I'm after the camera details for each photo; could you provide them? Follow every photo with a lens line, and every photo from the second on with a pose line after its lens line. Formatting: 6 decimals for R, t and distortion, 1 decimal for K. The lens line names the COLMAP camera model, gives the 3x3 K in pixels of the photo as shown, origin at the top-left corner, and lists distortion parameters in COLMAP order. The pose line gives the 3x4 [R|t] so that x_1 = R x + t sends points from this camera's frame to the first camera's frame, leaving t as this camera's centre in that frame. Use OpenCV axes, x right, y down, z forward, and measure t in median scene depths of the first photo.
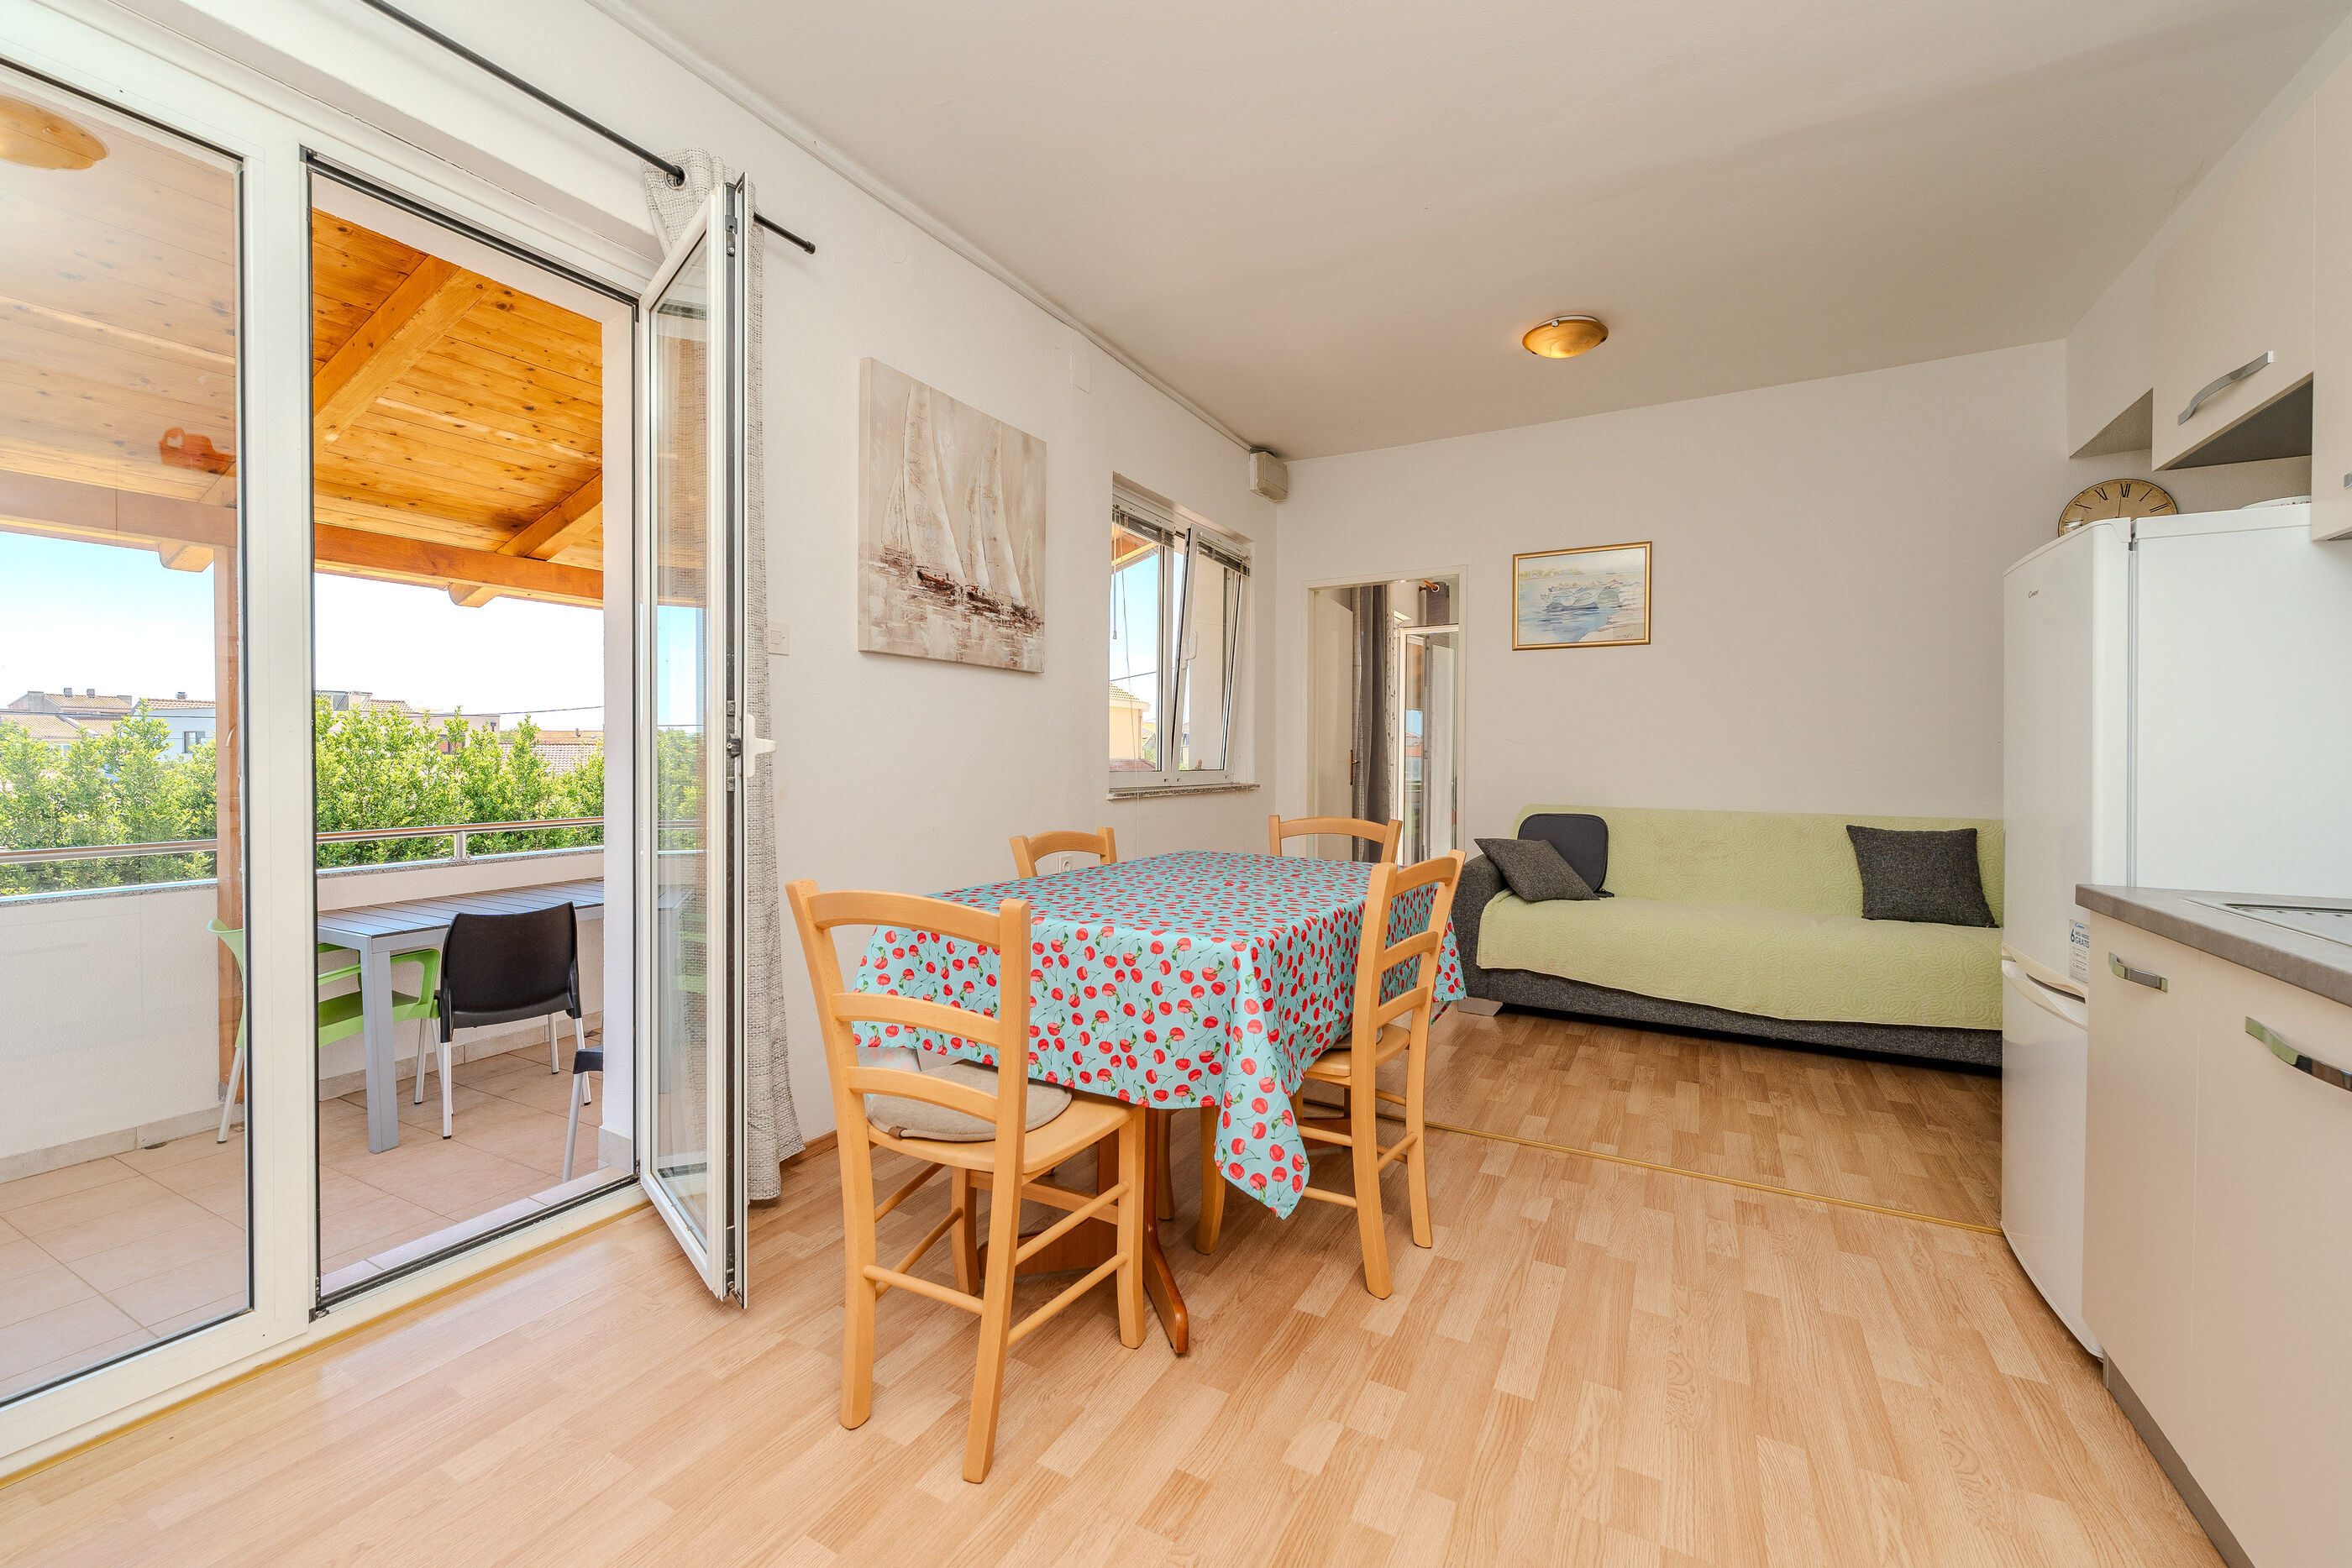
lens RADIAL K [[953.0, 0, 1185.5], [0, 953.0, 759.2], [0, 0, 1]] dist [0.005645, -0.002219]
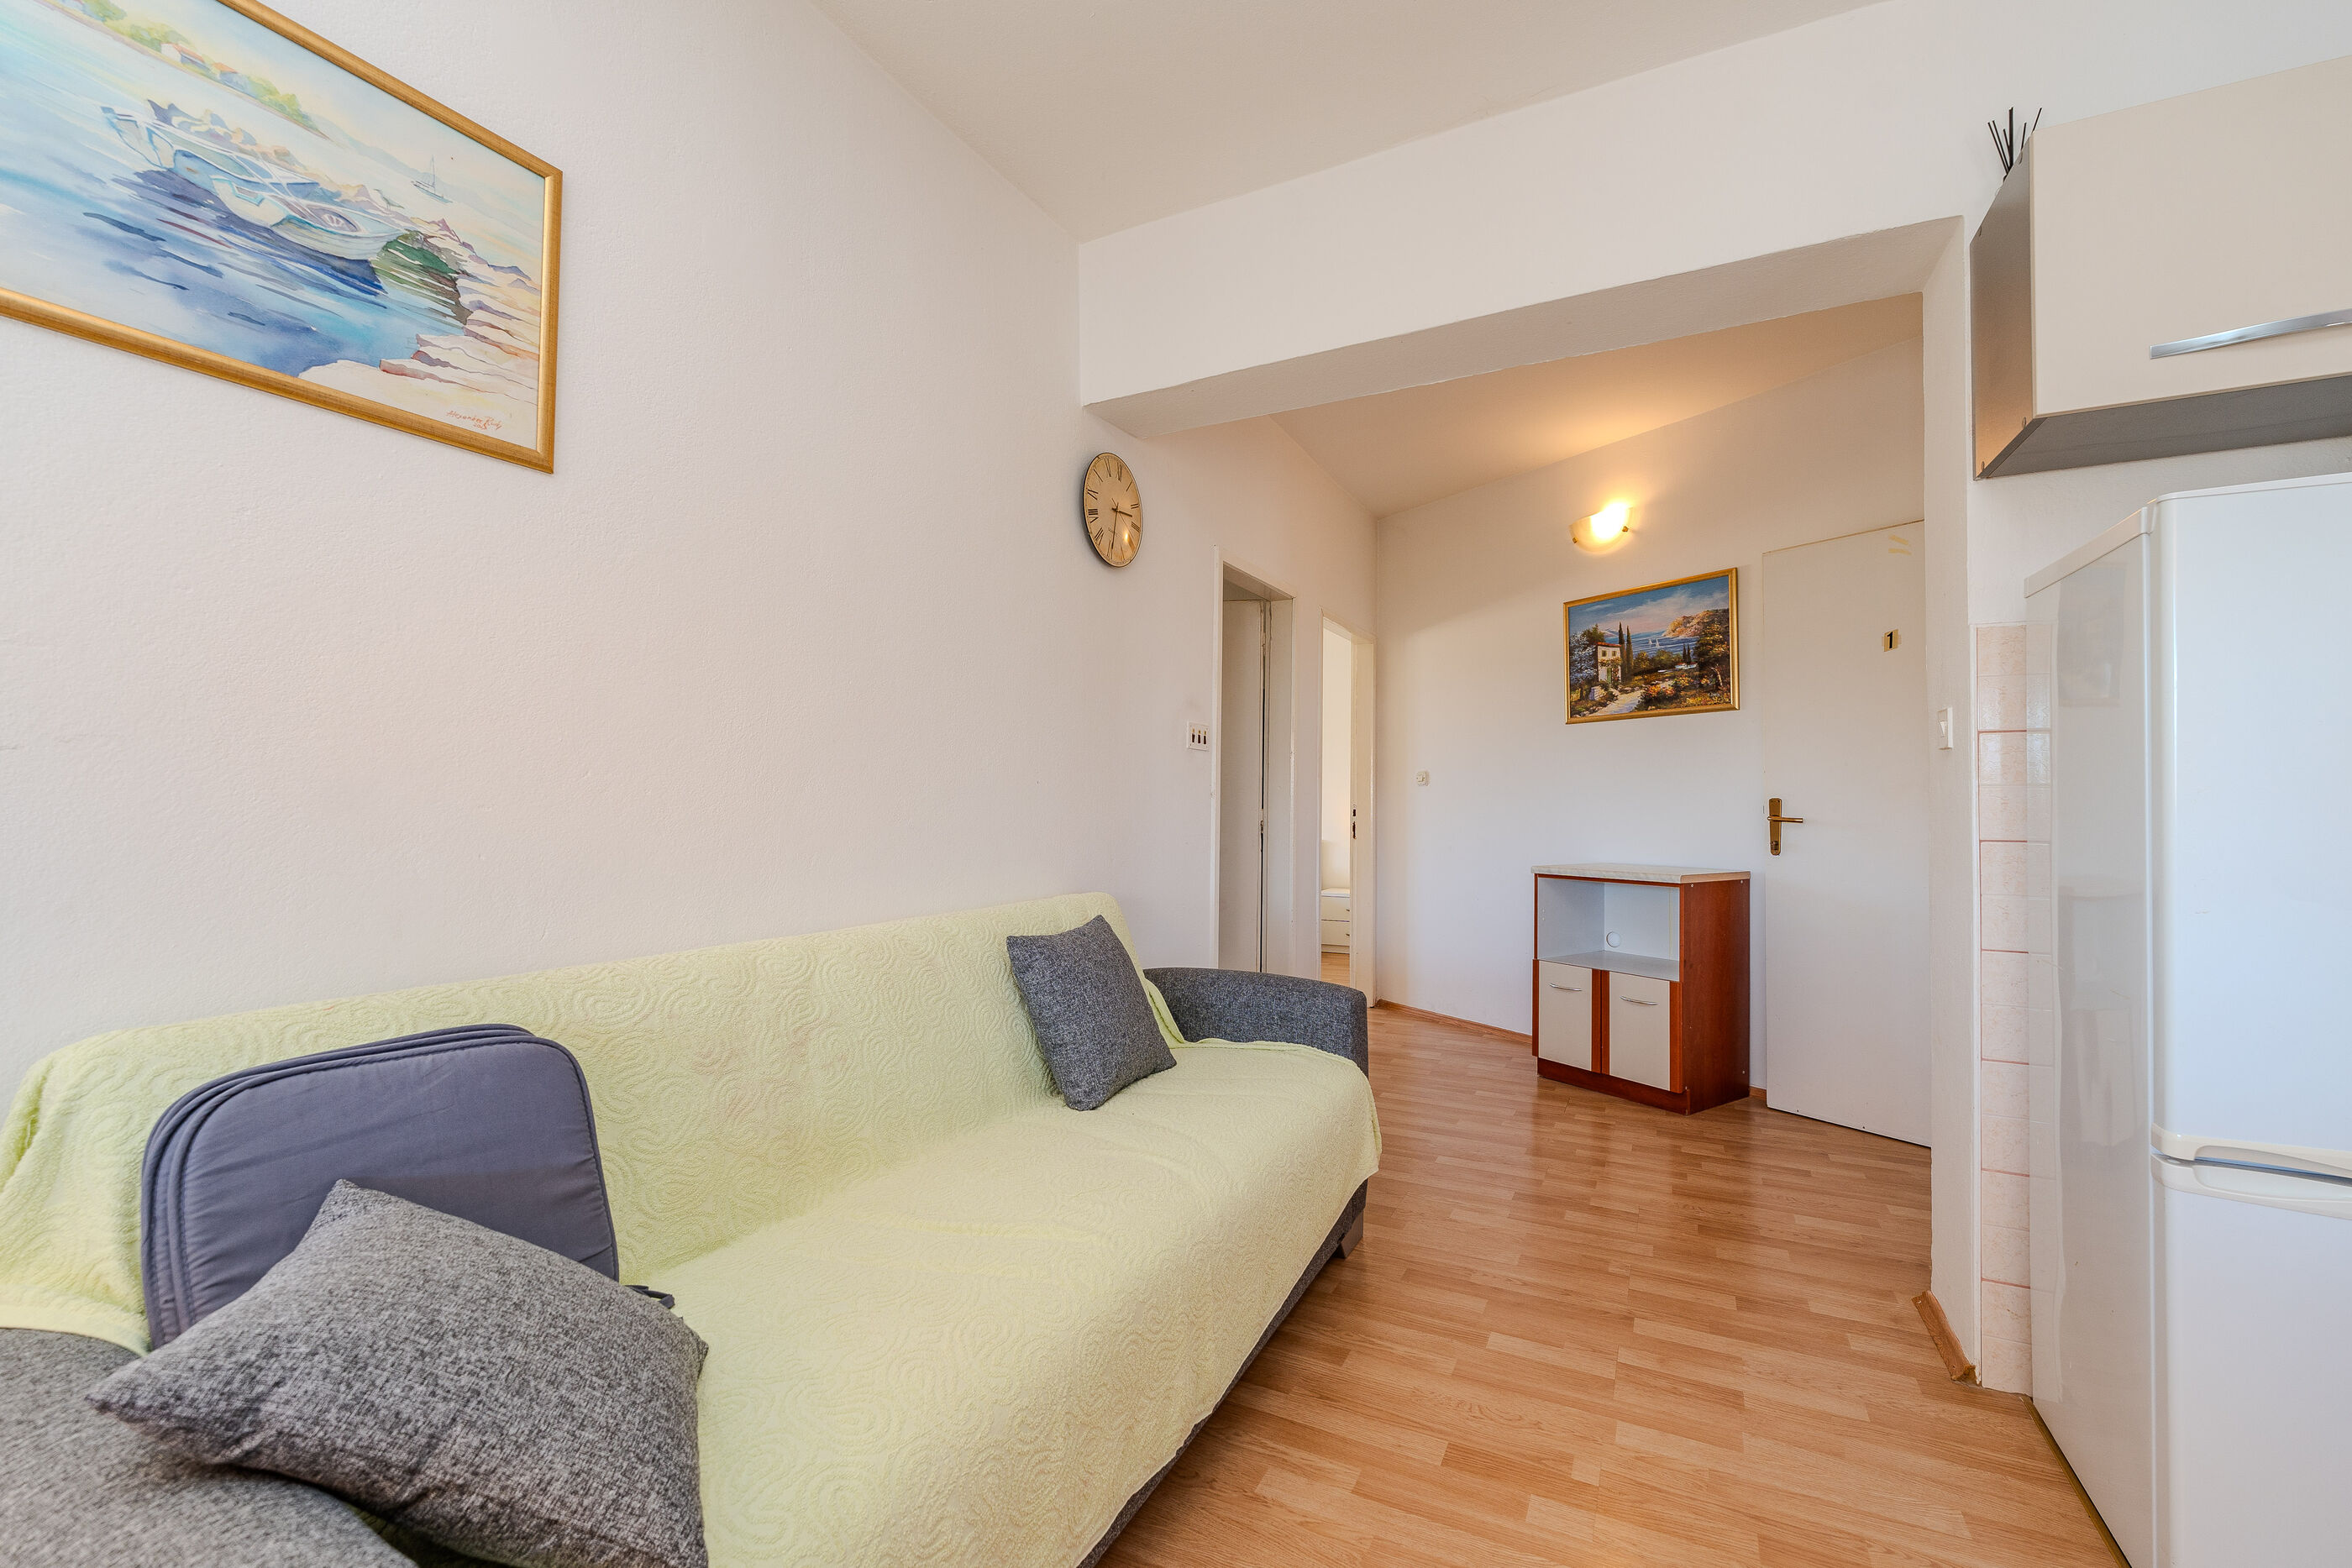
lens RADIAL K [[953.0, 0, 1179.1], [0, 953.0, 788.7], [0, 0, 1]] dist [0.005645, -0.002219]
pose [[-0.015921, 0.008648, 0.999836, 0.228301], [0.003548, 0.999957, -0.008592, -0.009871], [-0.999867, 0.003411, -0.015951, 1.218624]]
